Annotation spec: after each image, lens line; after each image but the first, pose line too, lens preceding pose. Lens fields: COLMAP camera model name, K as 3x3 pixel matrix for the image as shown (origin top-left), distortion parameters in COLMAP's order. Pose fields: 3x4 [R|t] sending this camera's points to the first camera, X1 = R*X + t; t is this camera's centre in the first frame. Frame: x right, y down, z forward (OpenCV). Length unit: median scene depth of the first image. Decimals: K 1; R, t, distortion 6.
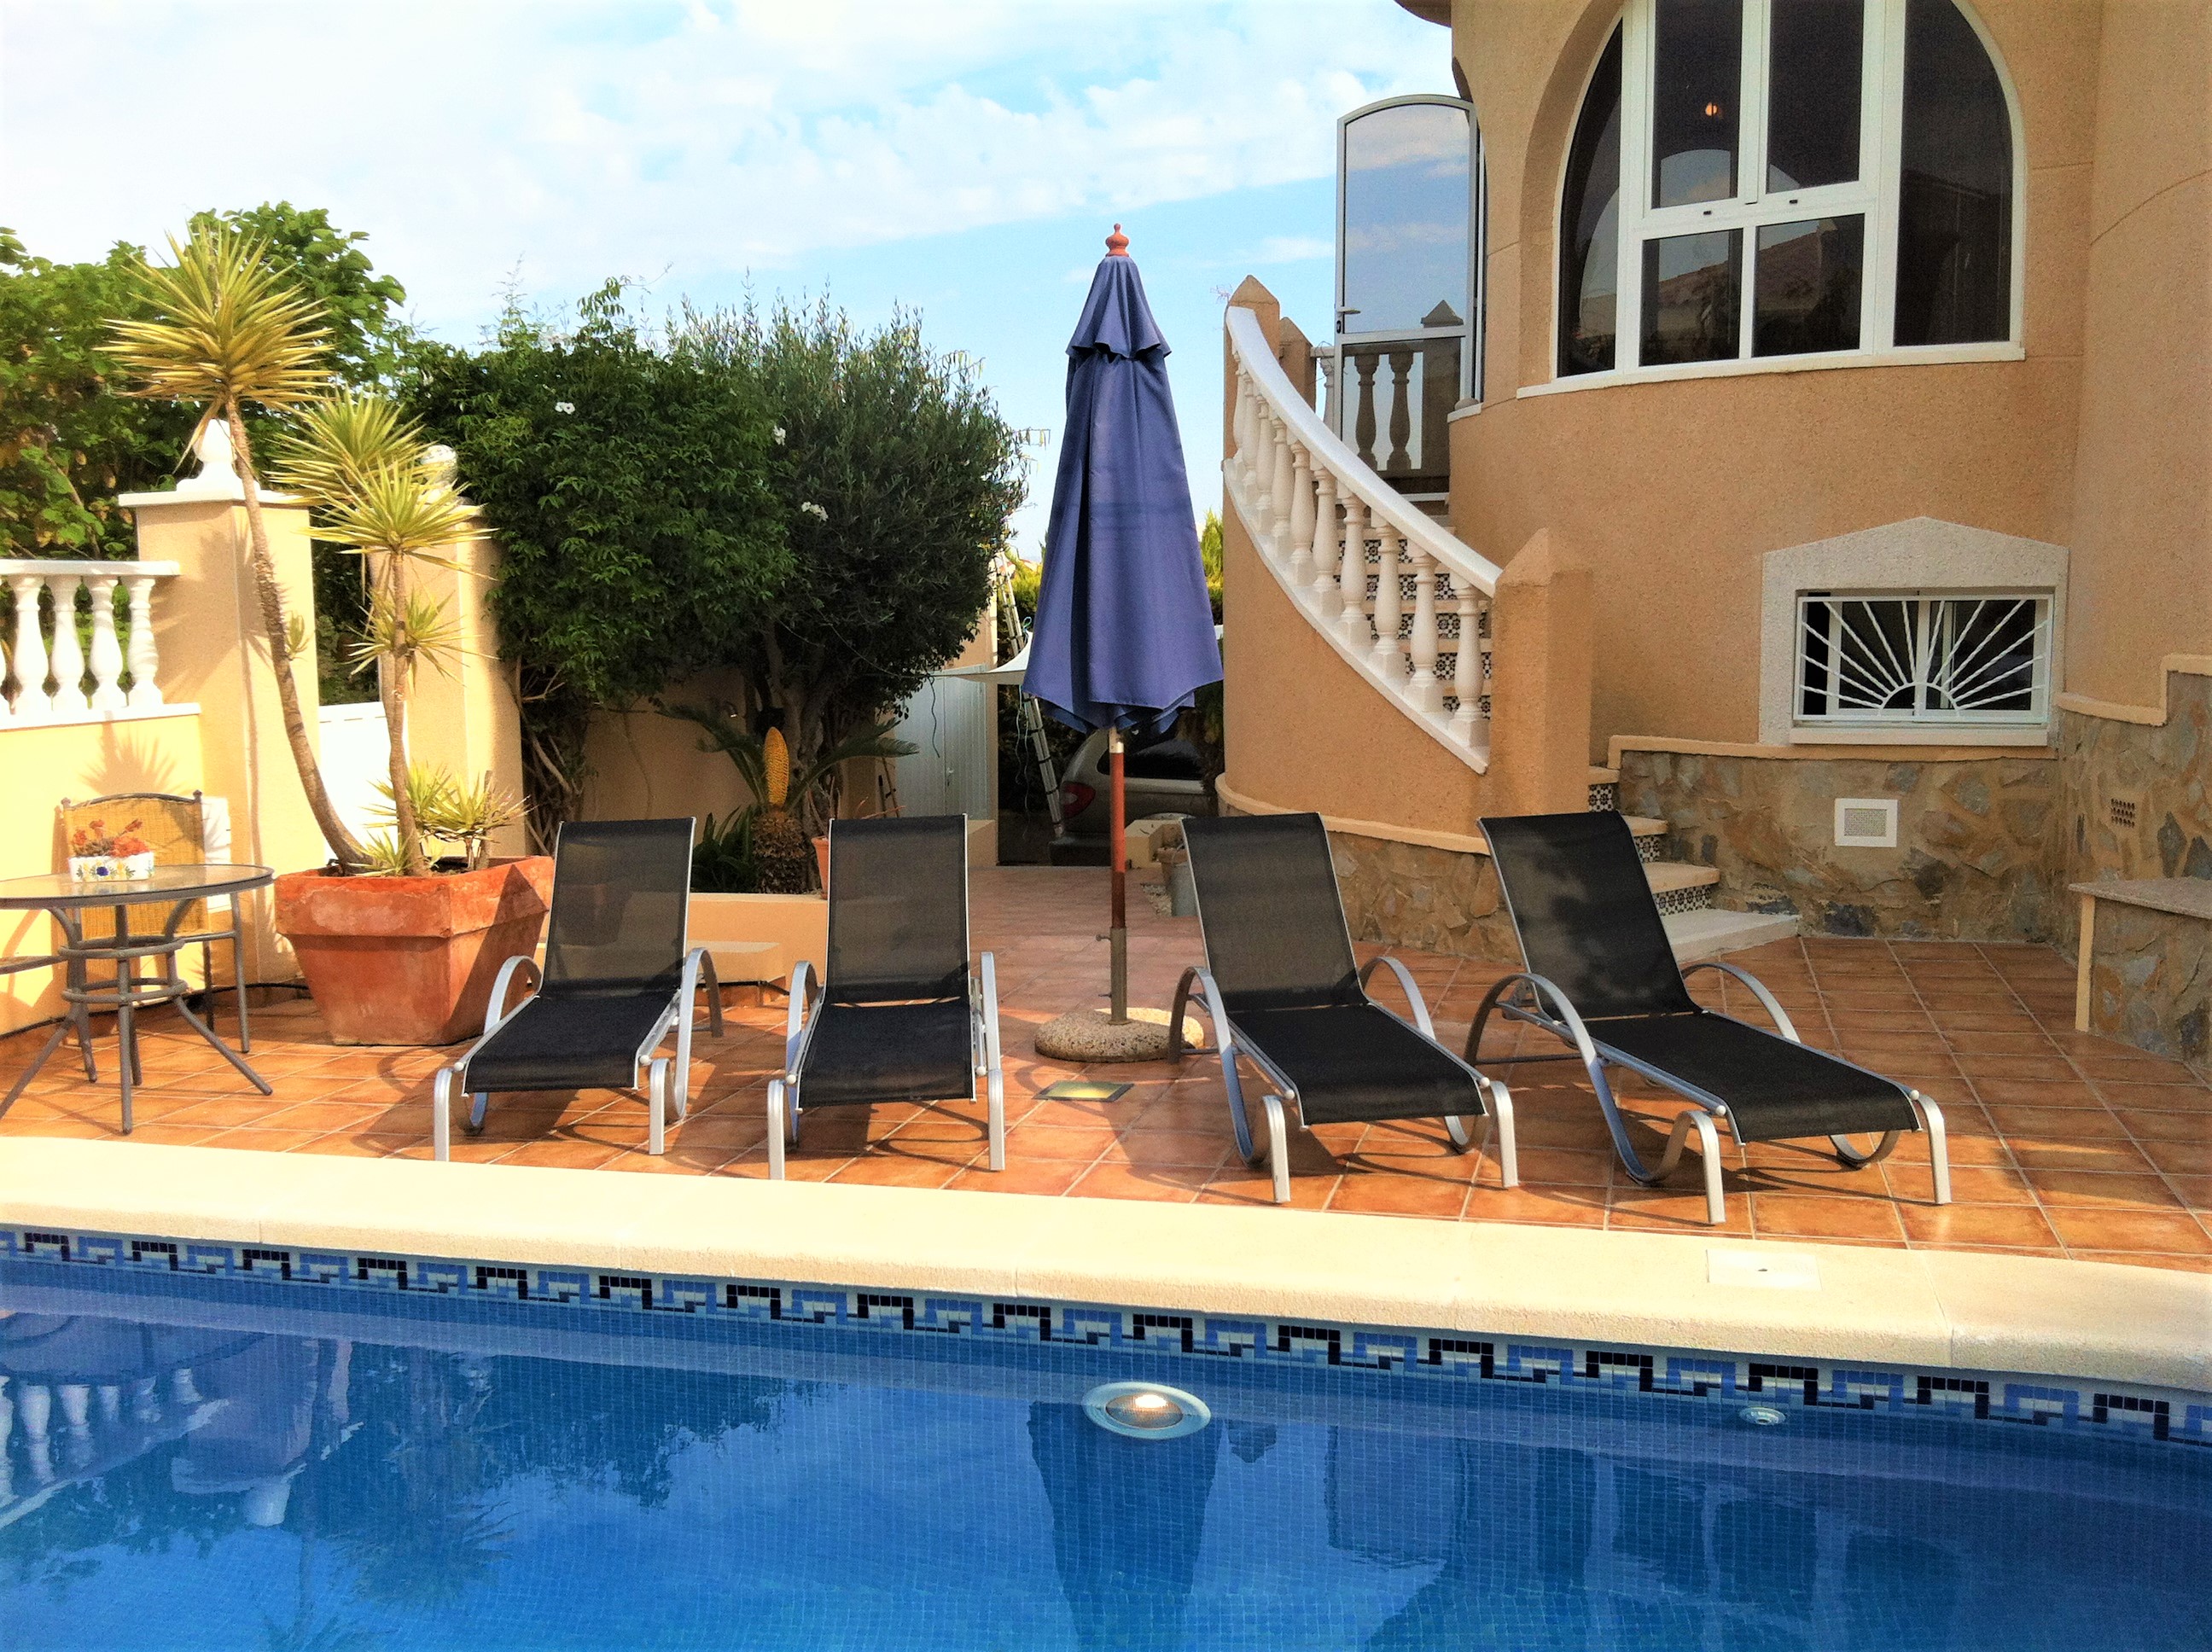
lens RADIAL K [[2087.4, 0, 1070.7], [0, 2087.4, 848.9], [0, 0, 1]] dist [0.086031, -0.250352]
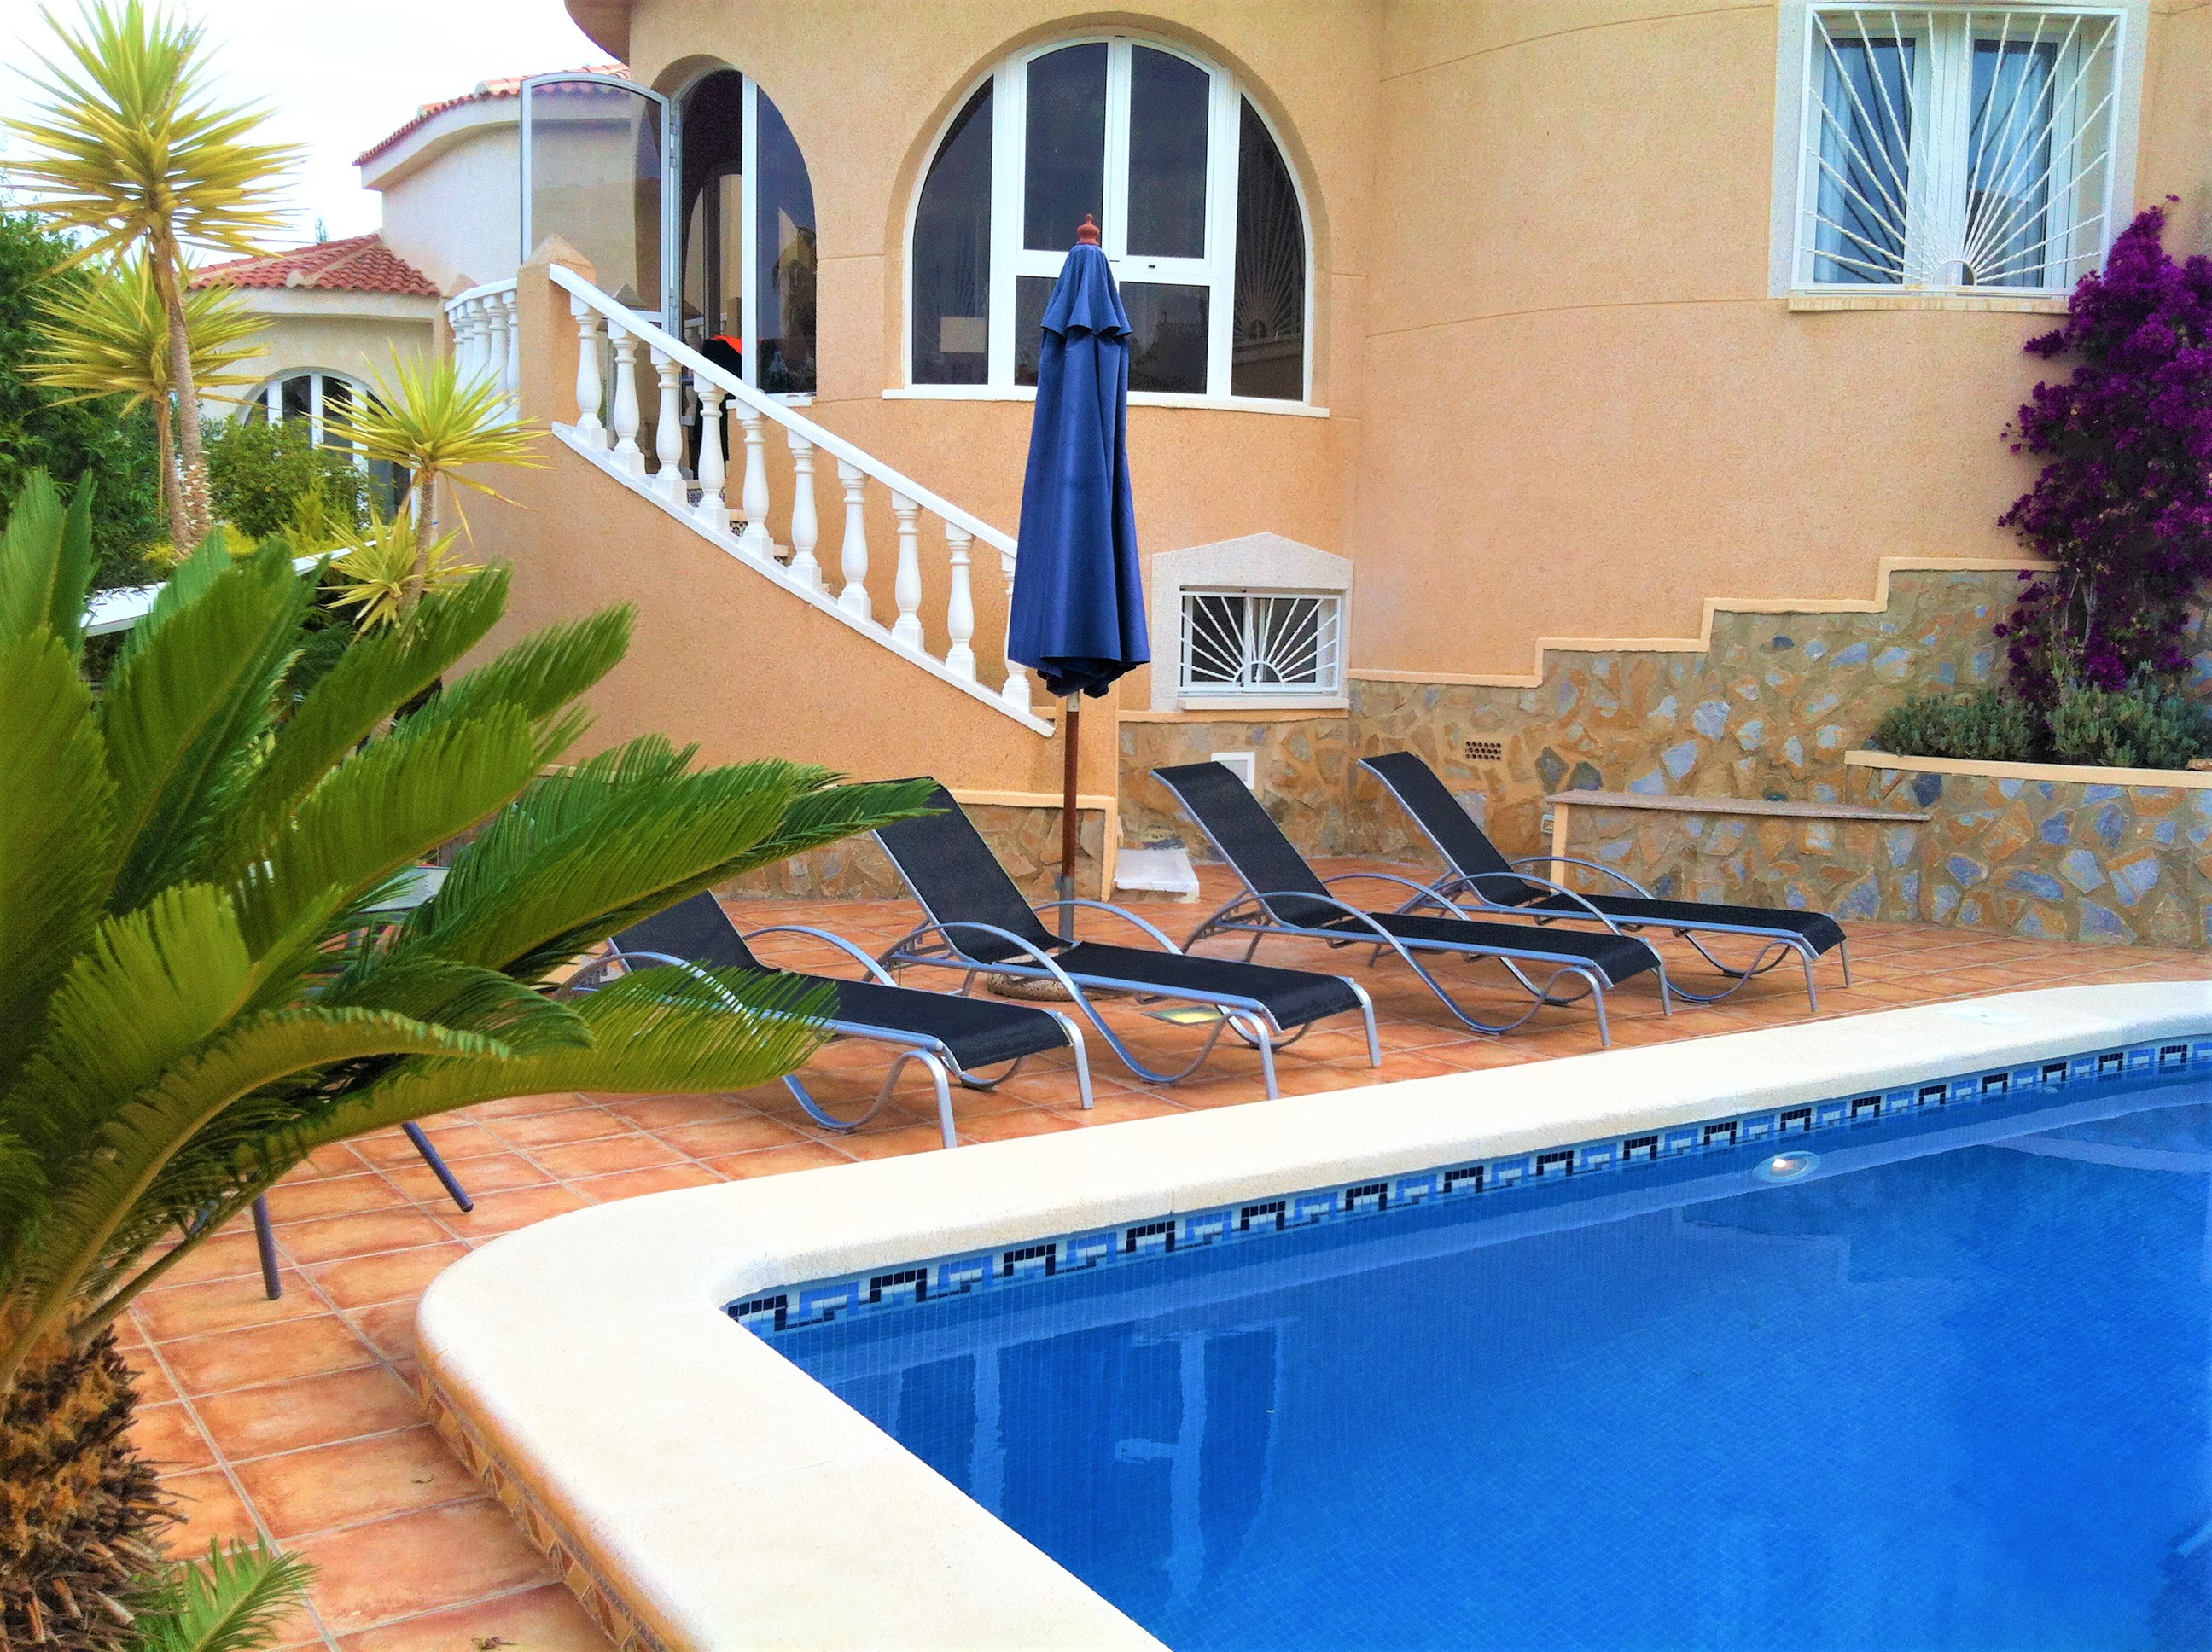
lens RADIAL K [[2127.2, 0, 1106.0], [0, 2127.2, 826.0], [0, 0, 1]] dist [0.134603, -0.275113]
pose [[0.641300, -0.047562, 0.765815, -0.662358], [0.061833, 0.998034, 0.010205, 0.002532], [-0.764795, 0.040808, 0.642980, 0.239620]]
